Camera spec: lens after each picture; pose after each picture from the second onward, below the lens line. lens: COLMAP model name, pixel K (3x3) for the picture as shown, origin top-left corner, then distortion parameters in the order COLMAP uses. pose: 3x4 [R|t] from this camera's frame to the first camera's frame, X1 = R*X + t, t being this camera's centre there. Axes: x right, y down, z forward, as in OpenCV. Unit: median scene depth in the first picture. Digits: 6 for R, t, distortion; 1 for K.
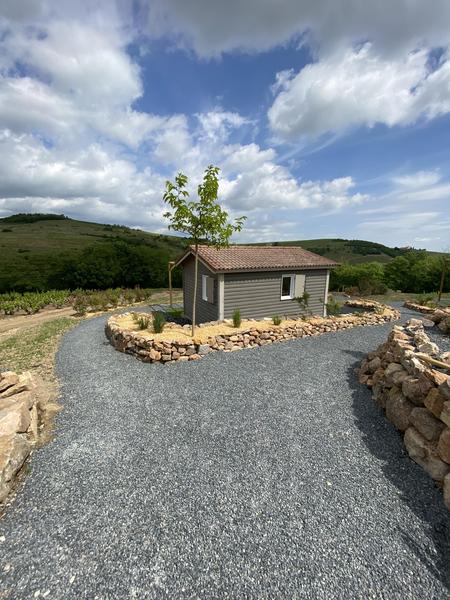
lens RADIAL K [[242.5, 0, 228.8], [0, 242.5, 297.8], [0, 0, 1]] dist [0.001727, -0.005075]
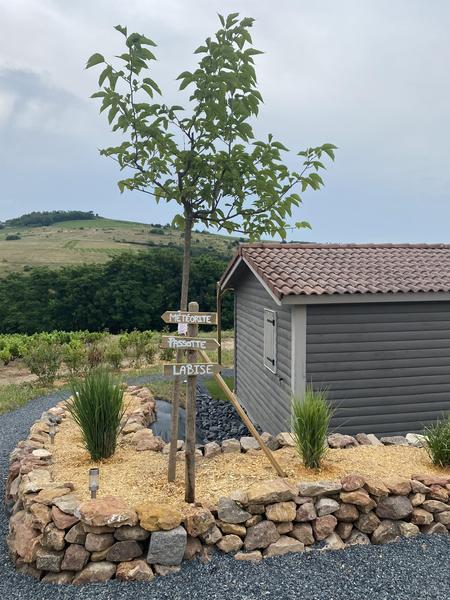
lens RADIAL K [[456.3, 0, 228.9], [0, 456.3, 294.8], [0, 0, 1]] dist [0.004764, -0.028587]
pose [[0.956553, 0.004897, -0.291516, 0.126001], [-0.041971, 0.991758, -0.121057, -0.034837], [0.288521, 0.128033, 0.948875, 0.389560]]
